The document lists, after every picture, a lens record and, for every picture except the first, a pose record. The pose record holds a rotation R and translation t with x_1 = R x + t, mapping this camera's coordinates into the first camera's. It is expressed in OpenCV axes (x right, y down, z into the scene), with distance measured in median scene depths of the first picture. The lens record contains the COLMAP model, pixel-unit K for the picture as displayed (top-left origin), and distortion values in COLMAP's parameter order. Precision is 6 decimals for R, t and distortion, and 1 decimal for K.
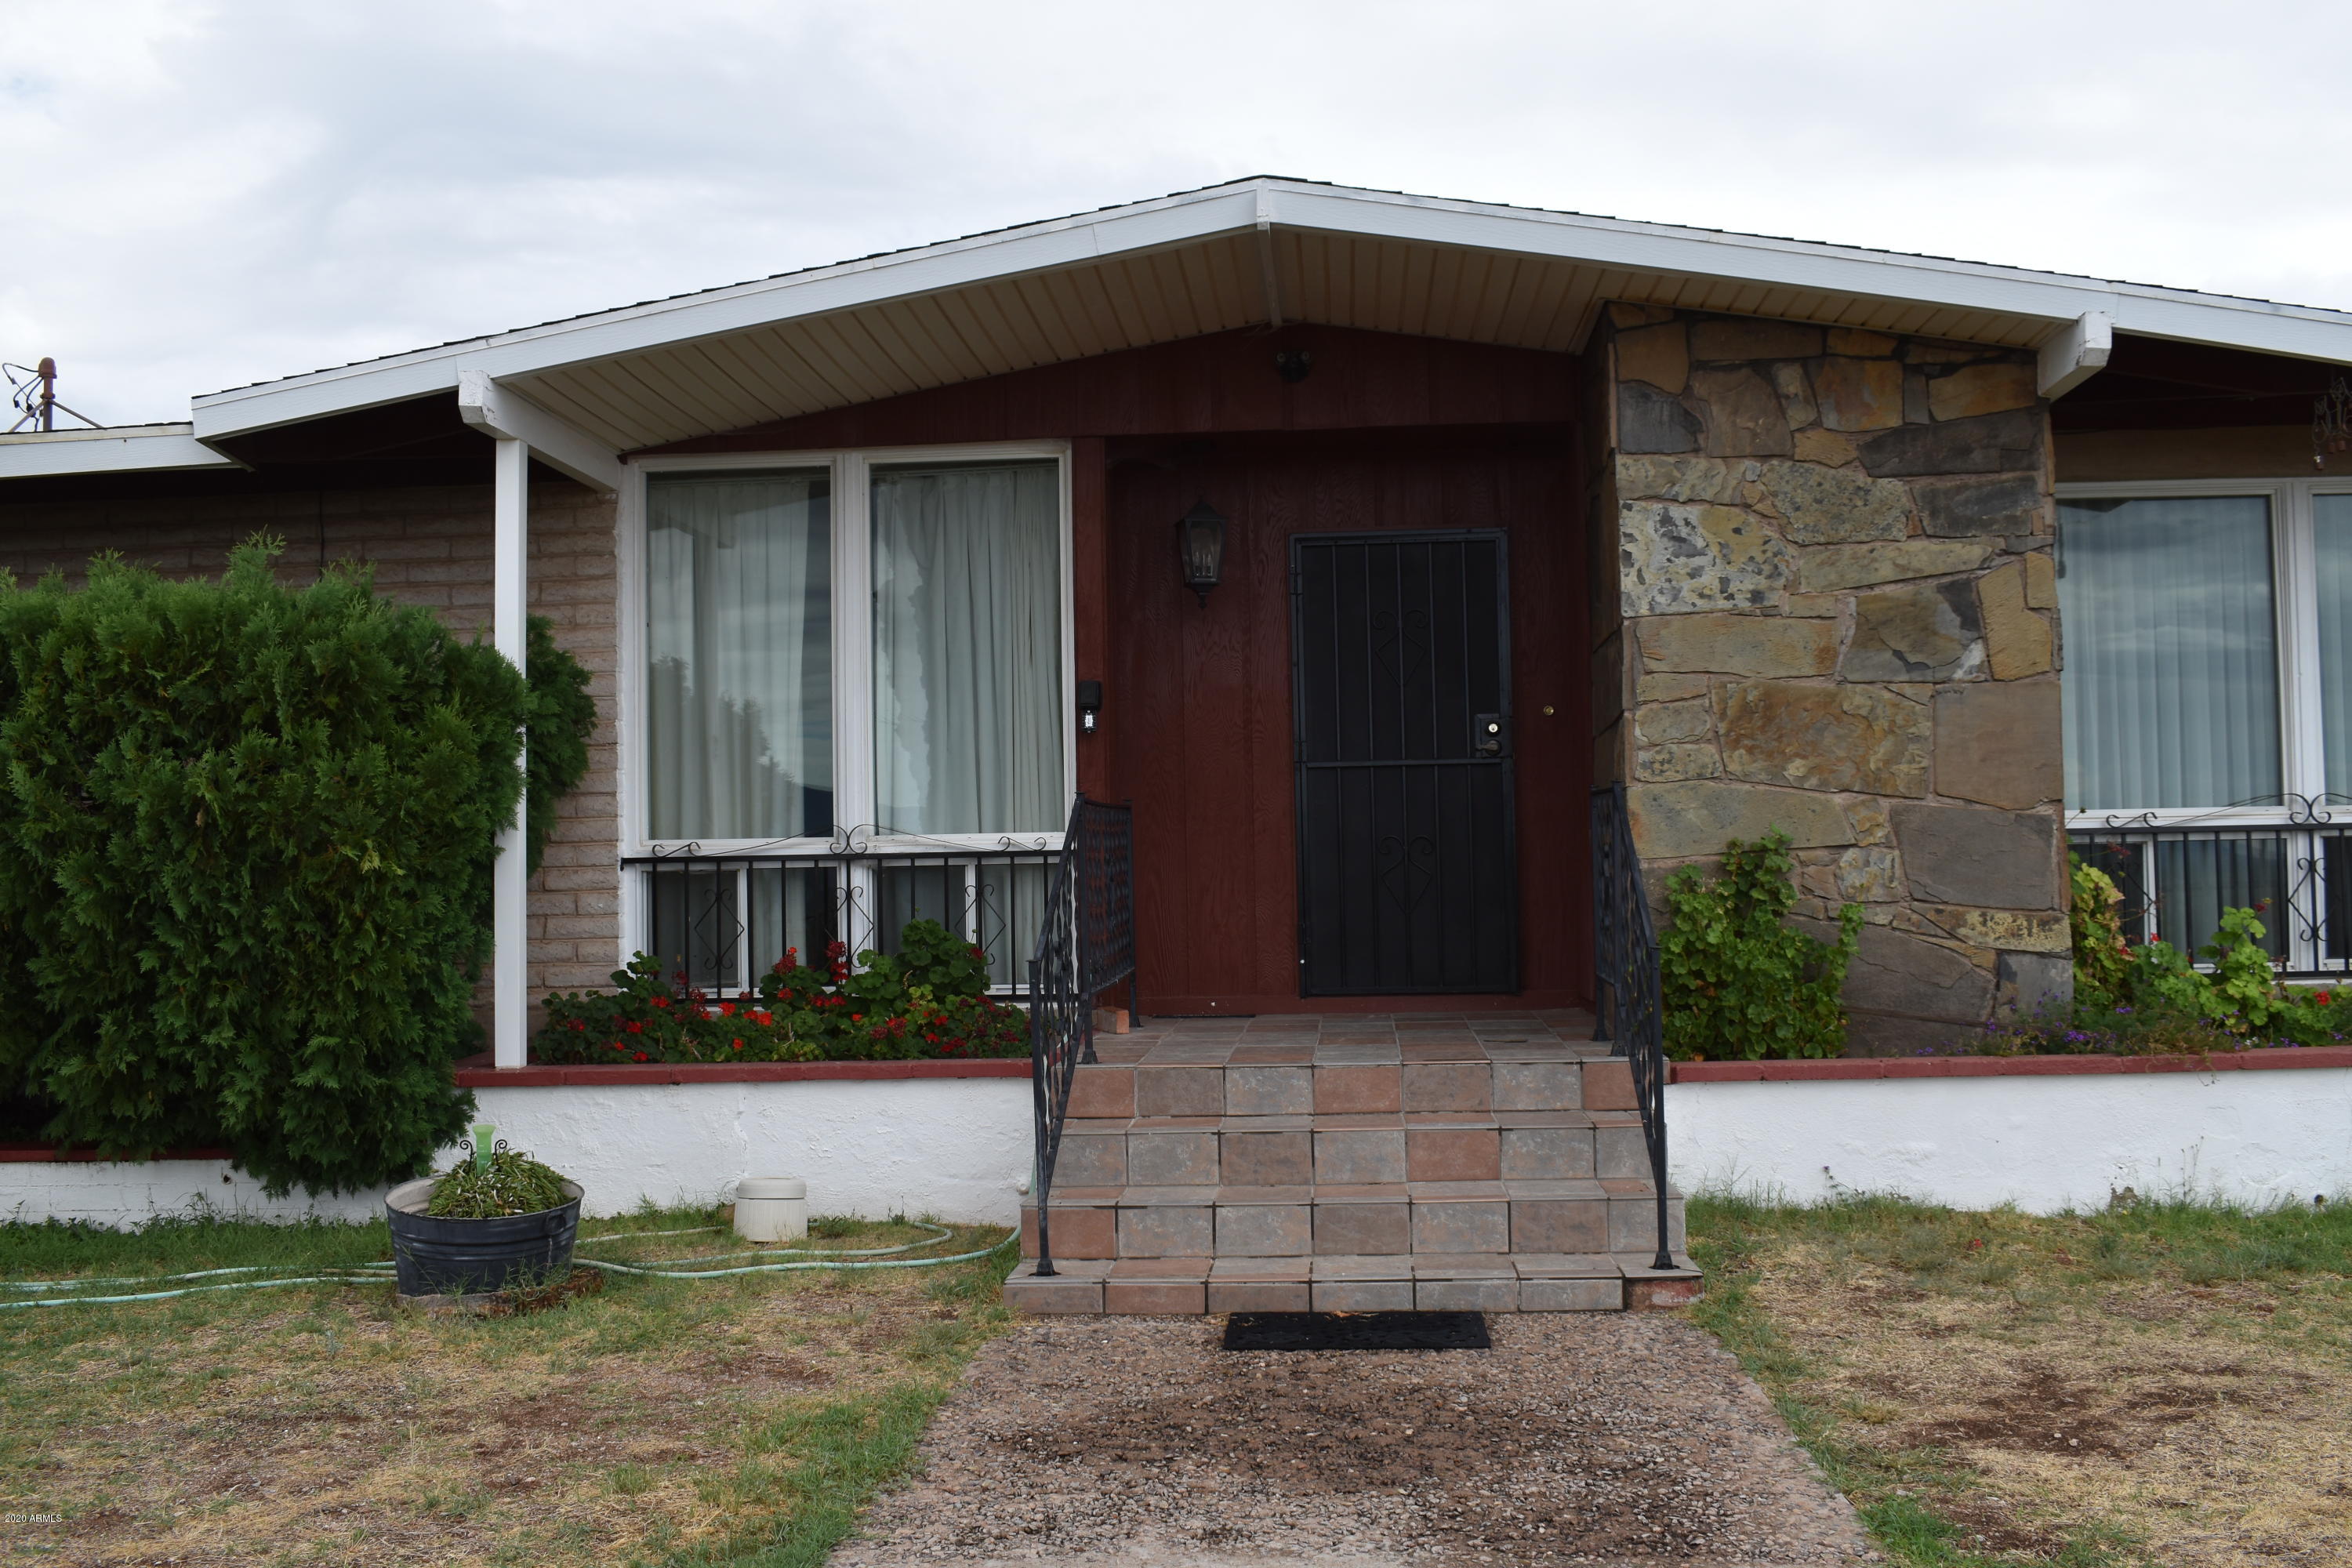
lens RADIAL K [[2191.2, 0, 1176.0], [0, 2191.2, 784.0], [0, 0, 1]] dist [-0.076113, 0.017868]
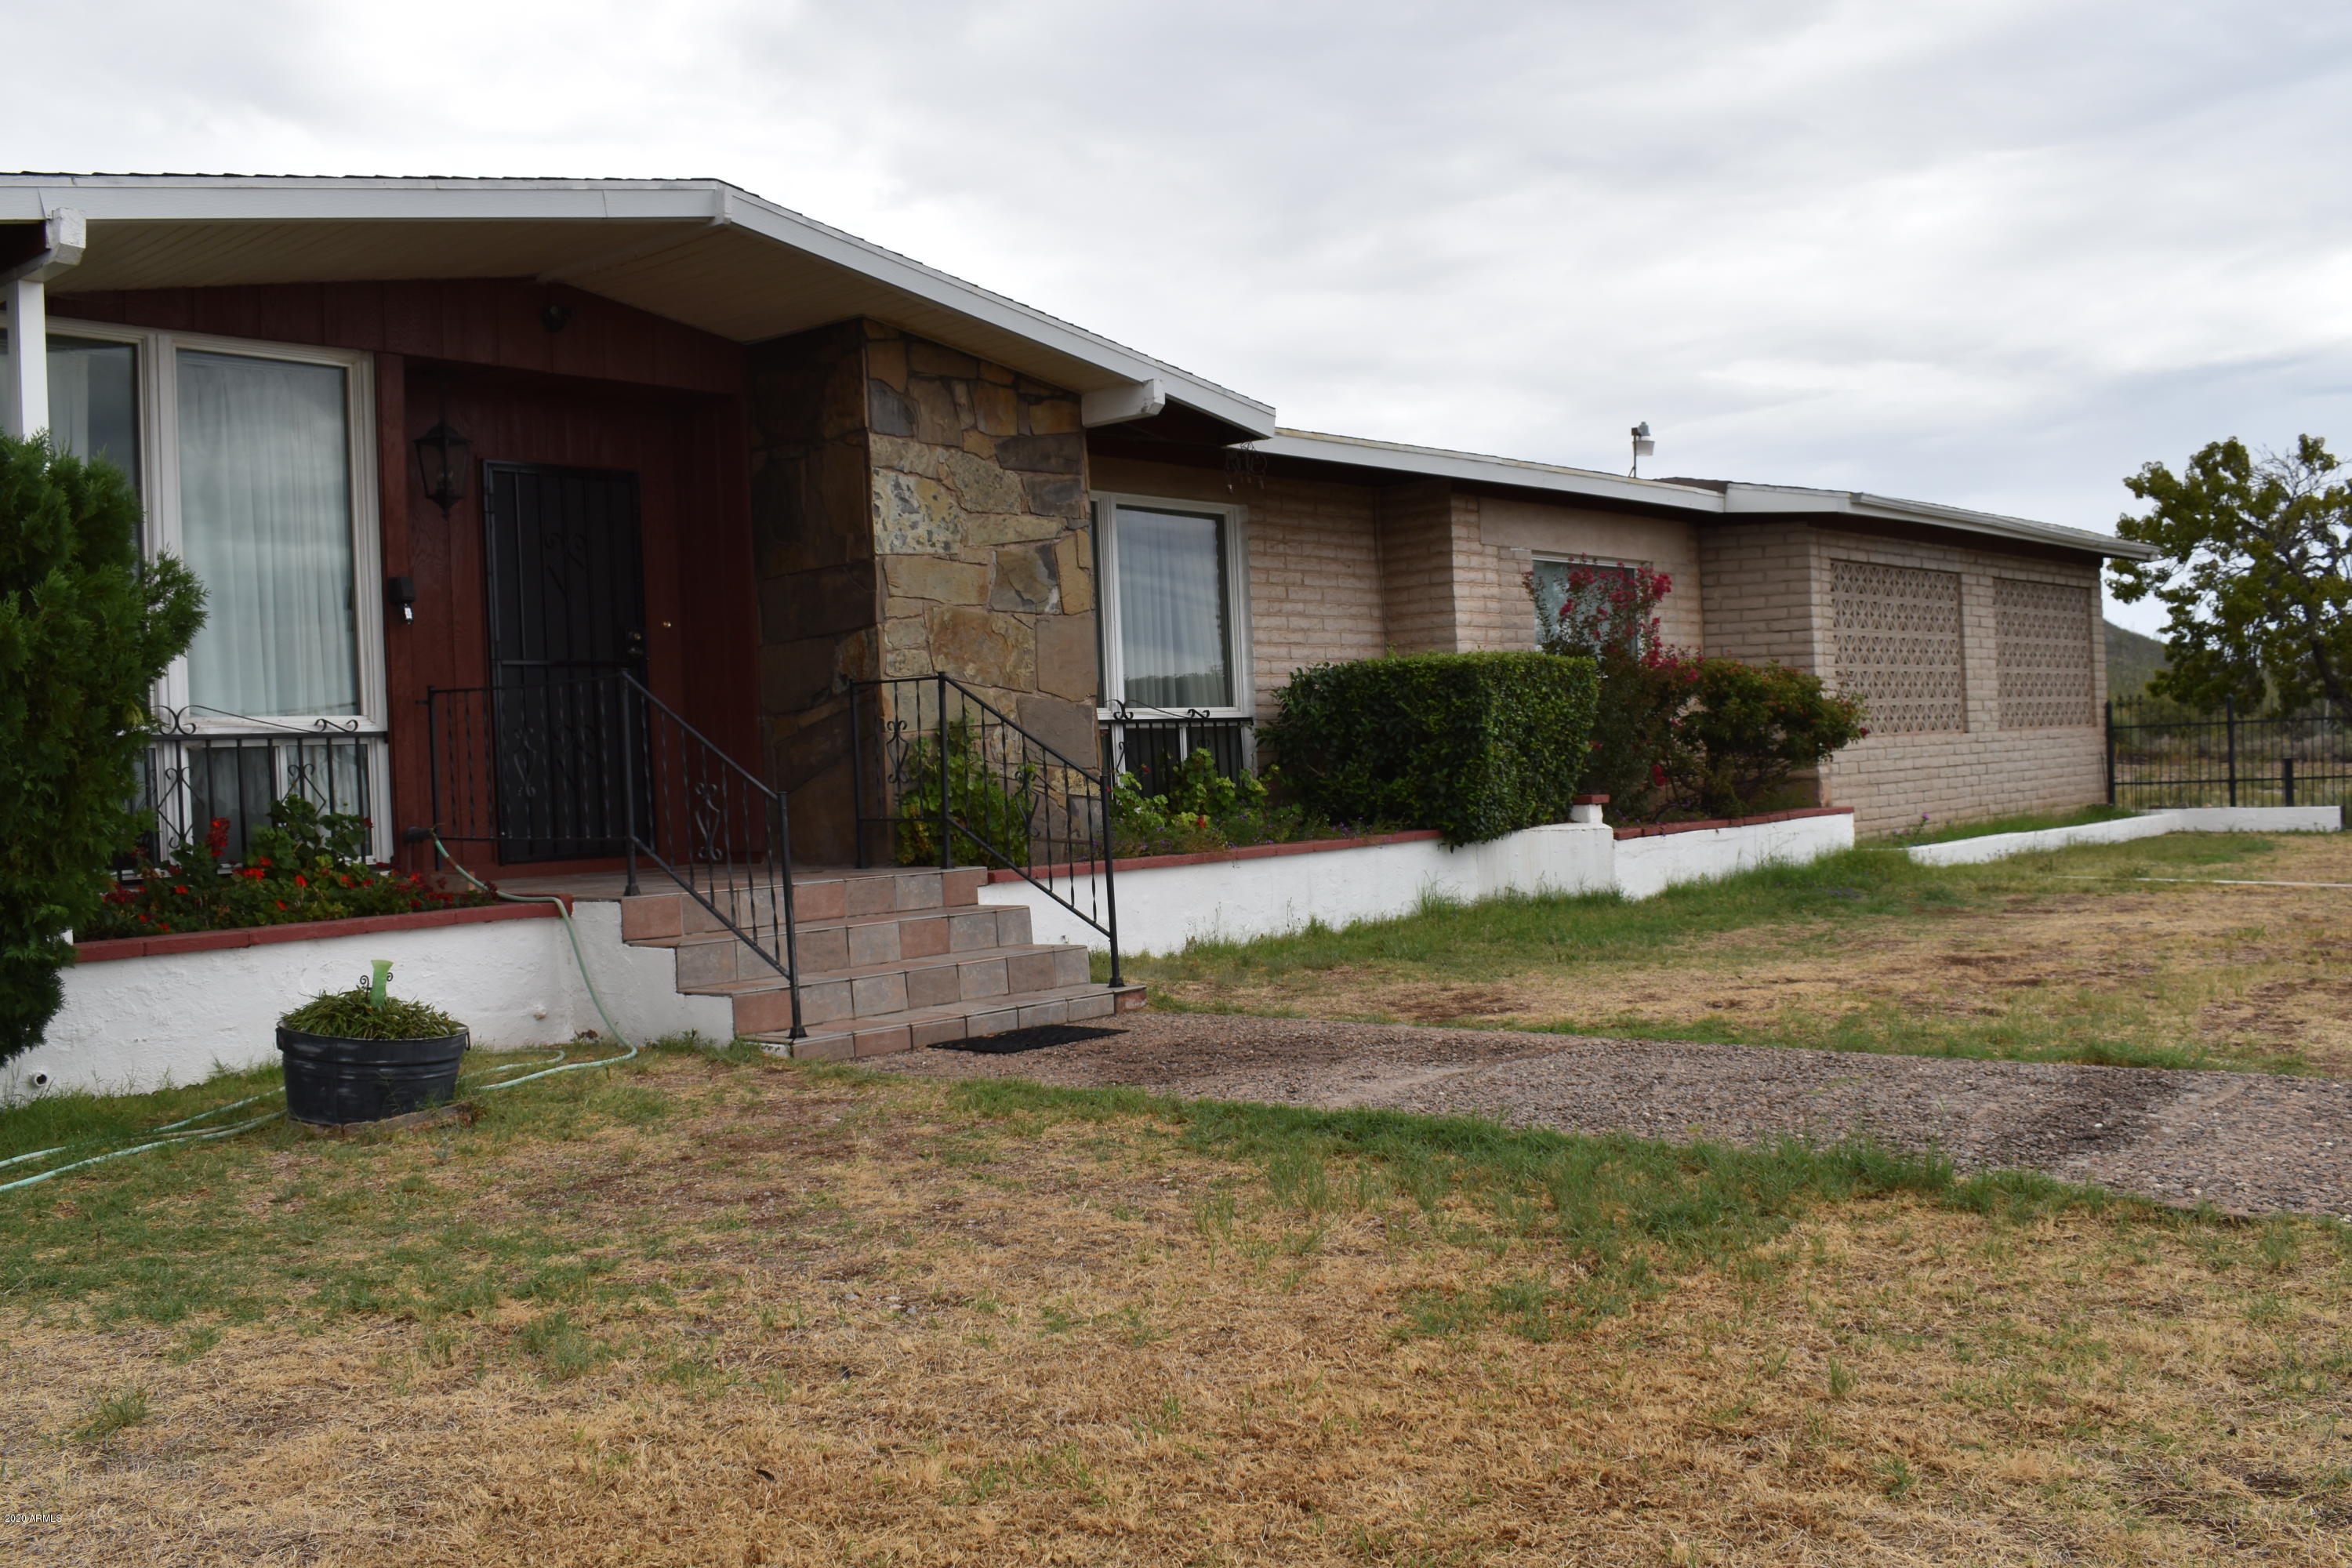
lens RADIAL K [[2191.2, 0, 1176.0], [0, 2191.2, 784.0], [0, 0, 1]] dist [-0.076113, 0.017868]
pose [[0.588608, -0.011272, 0.808340, -0.783860], [0.000948, 0.999912, 0.013253, 0.048198], [-0.808418, -0.007034, 0.588567, 0.054113]]
